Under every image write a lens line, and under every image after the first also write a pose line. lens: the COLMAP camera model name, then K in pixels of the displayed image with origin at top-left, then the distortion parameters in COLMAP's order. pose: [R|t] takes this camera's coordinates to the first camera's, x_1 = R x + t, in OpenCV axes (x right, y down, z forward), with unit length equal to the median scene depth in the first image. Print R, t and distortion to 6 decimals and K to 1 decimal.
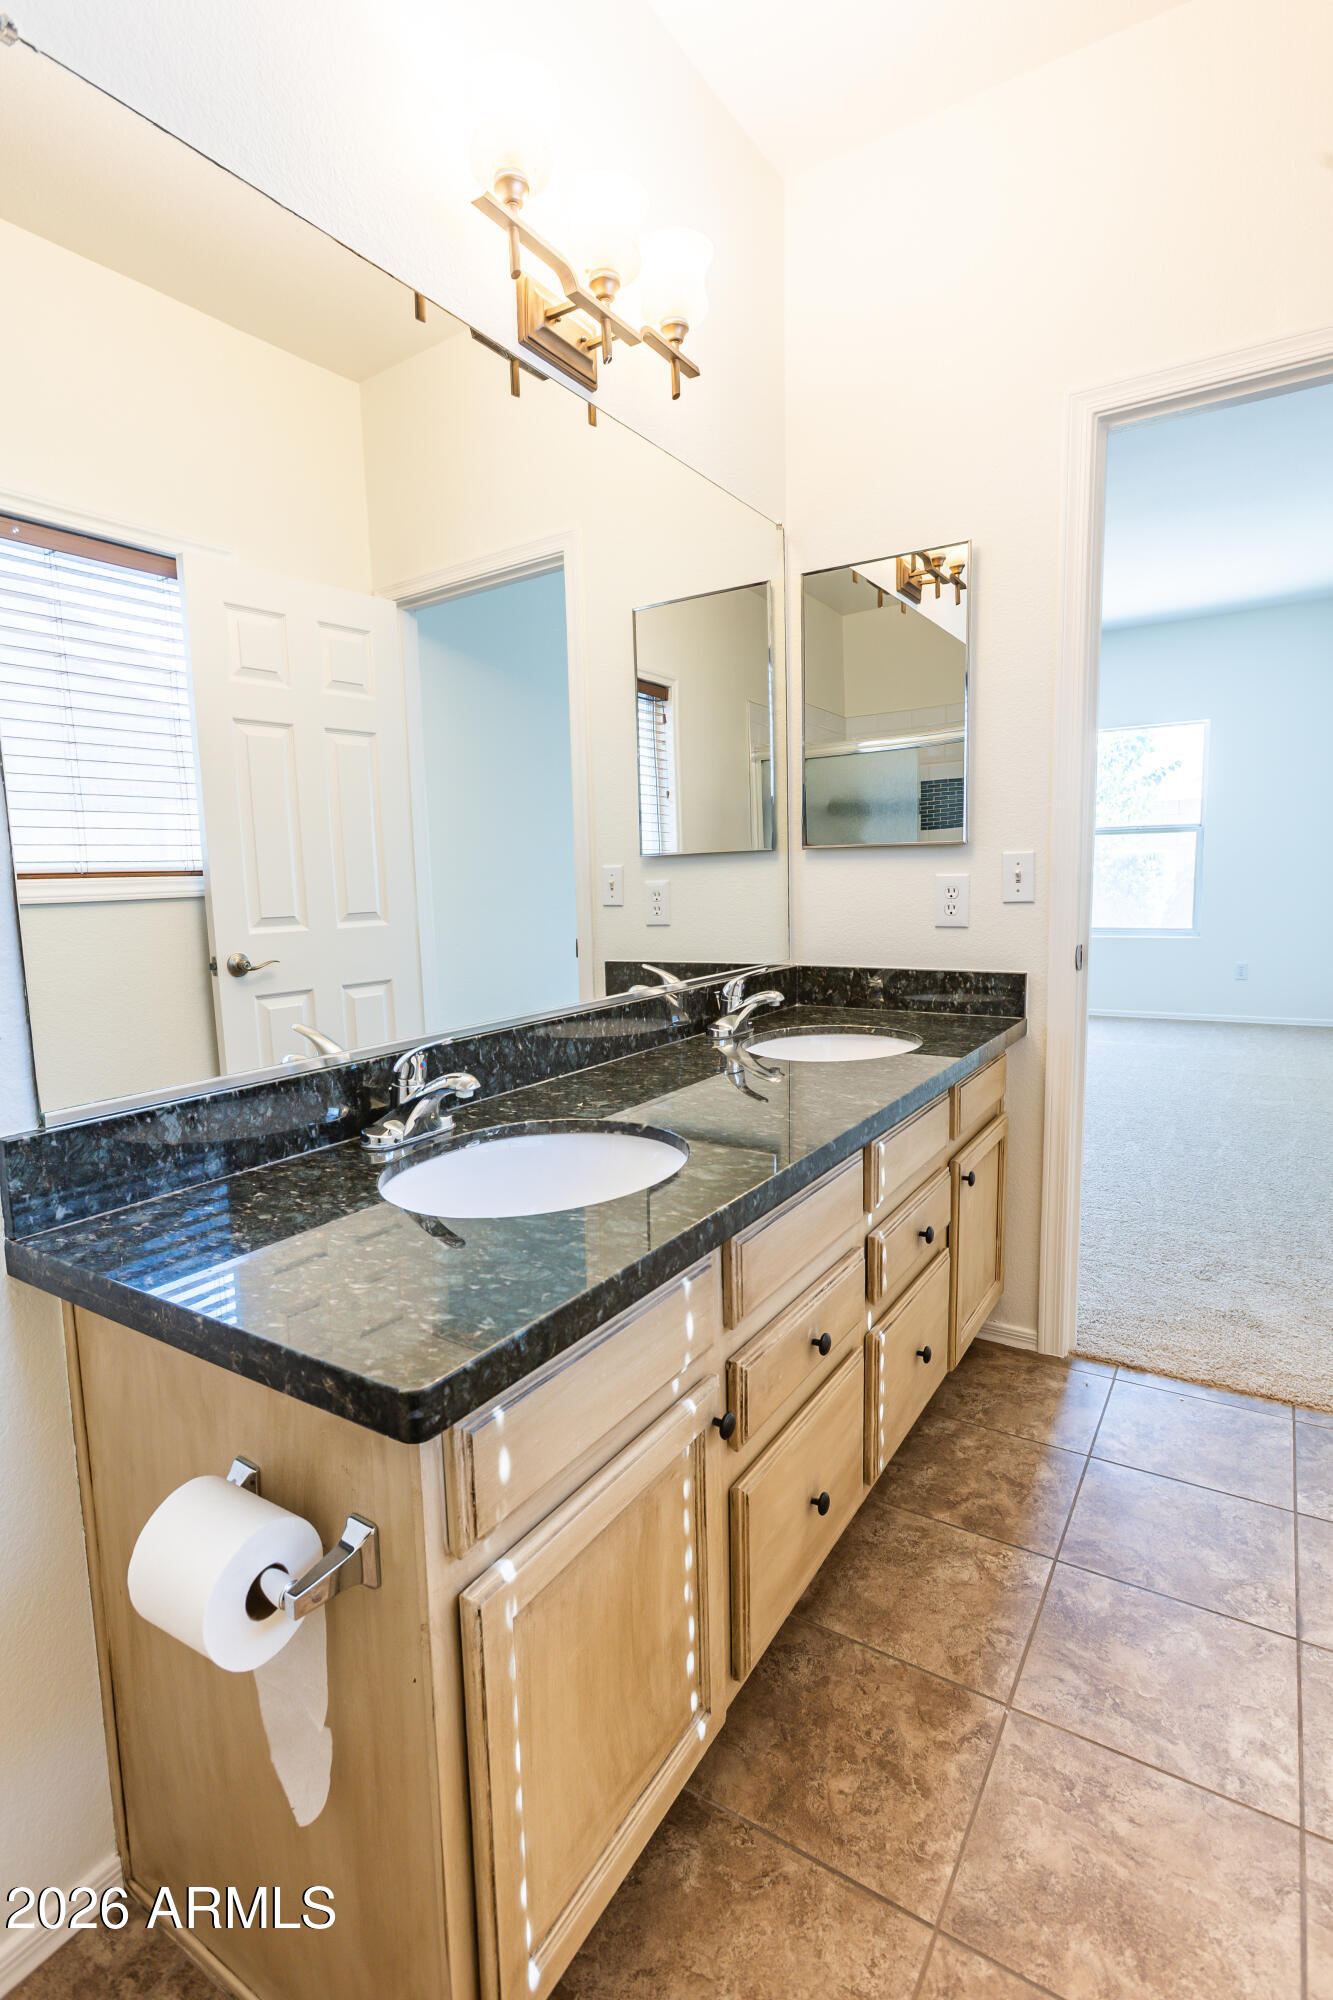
lens RADIAL K [[954.3, 0, 666.5], [0, 954.3, 1000.0], [0, 0, 1]] dist [-0.026691, 0.021860]
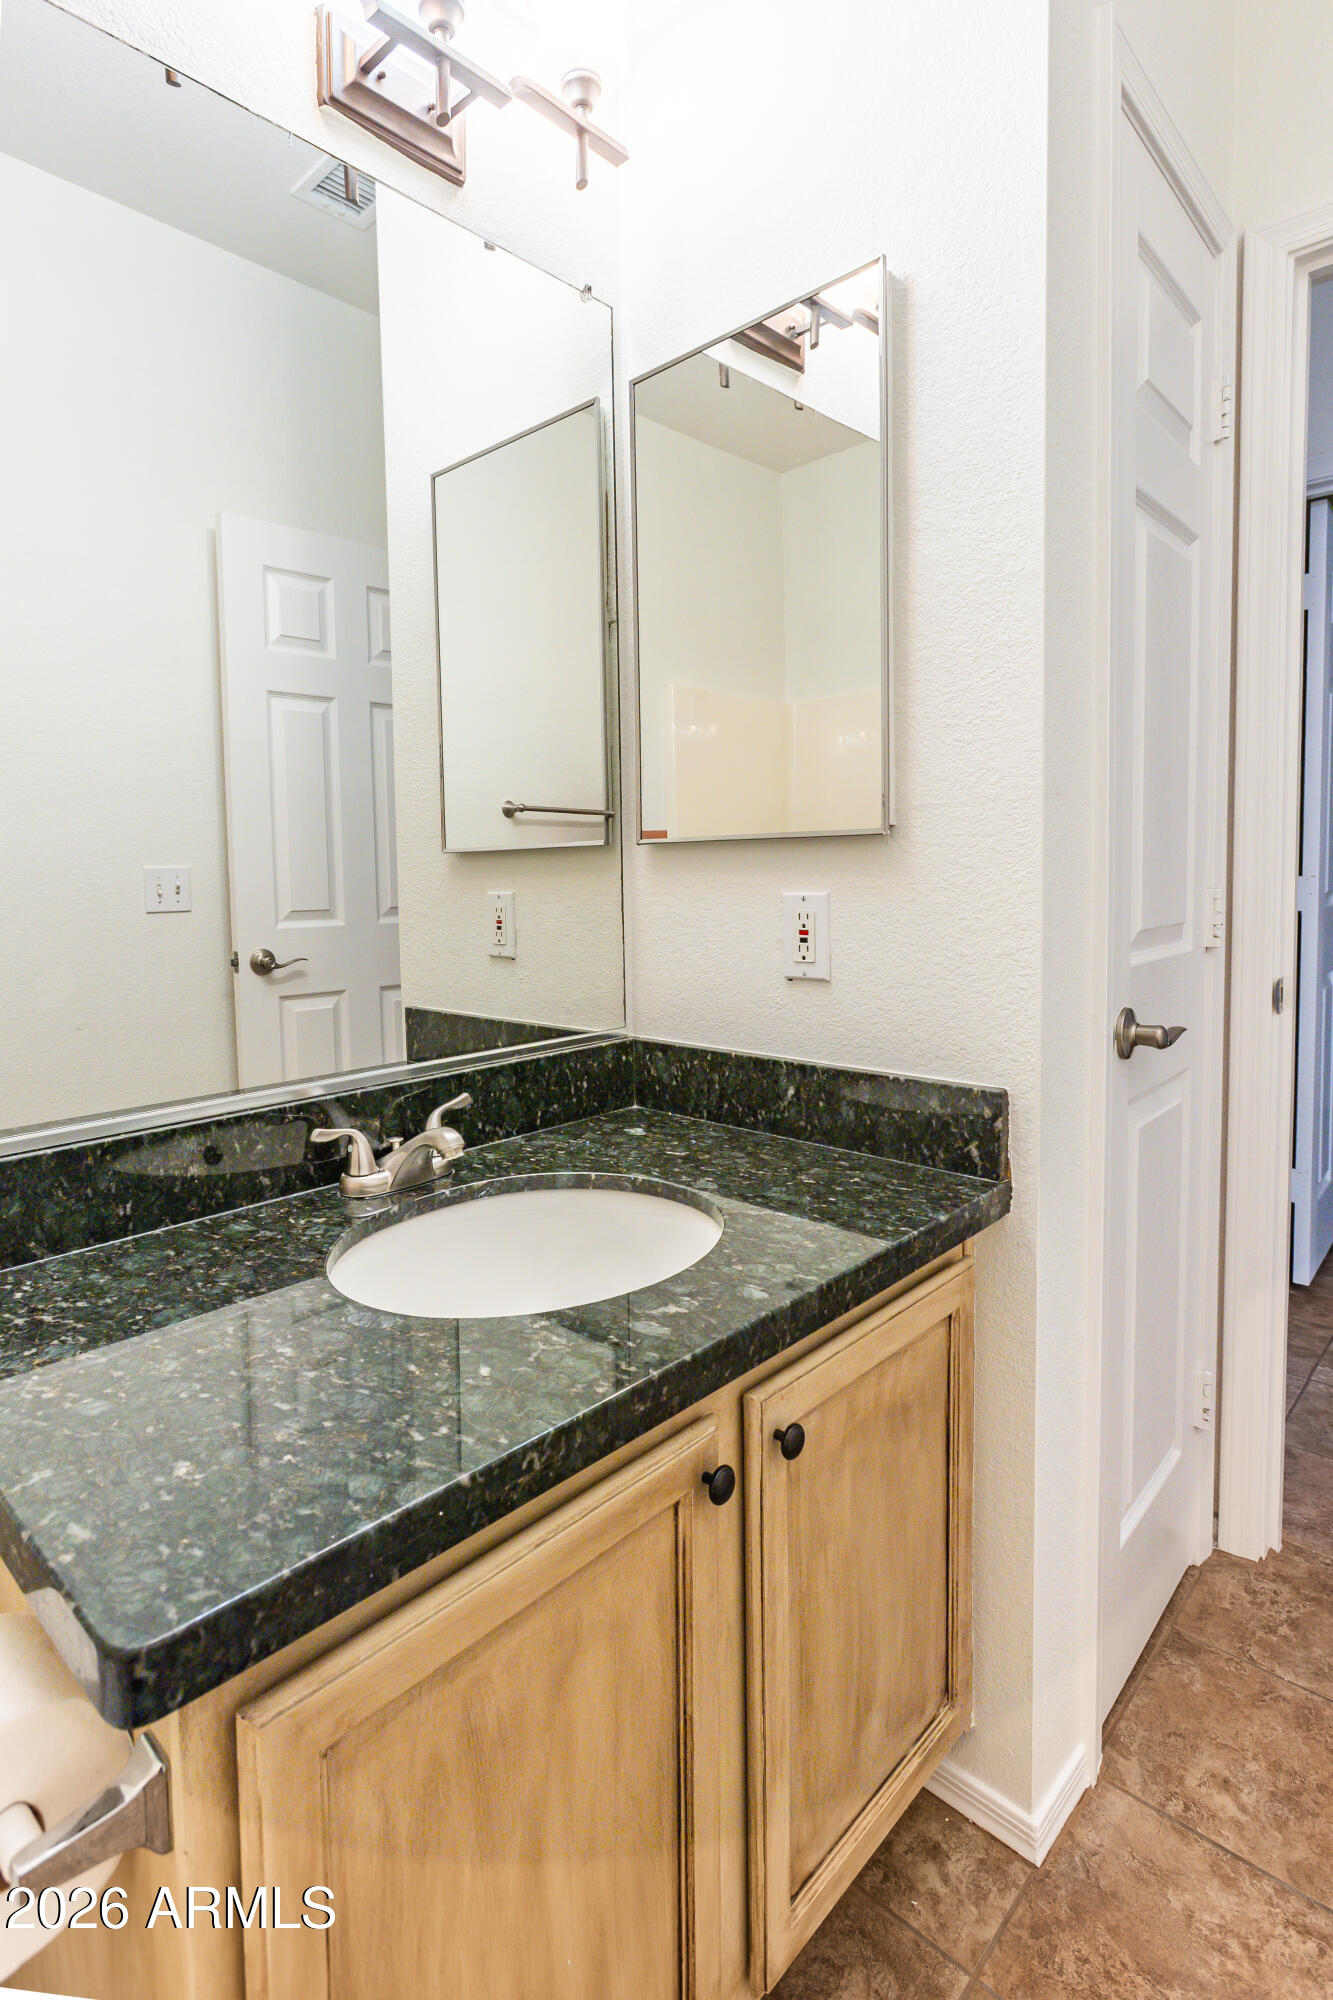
lens RADIAL K [[966.7, 0, 734.1], [0, 966.7, 987.0], [0, 0, 1]] dist [-0.068544, 0.021996]
pose [[0.987103, 0.027842, -0.157646, 0.239715], [-0.029394, 0.999540, -0.007522, -0.055919], [0.157364, 0.012059, 0.987467, 0.361953]]
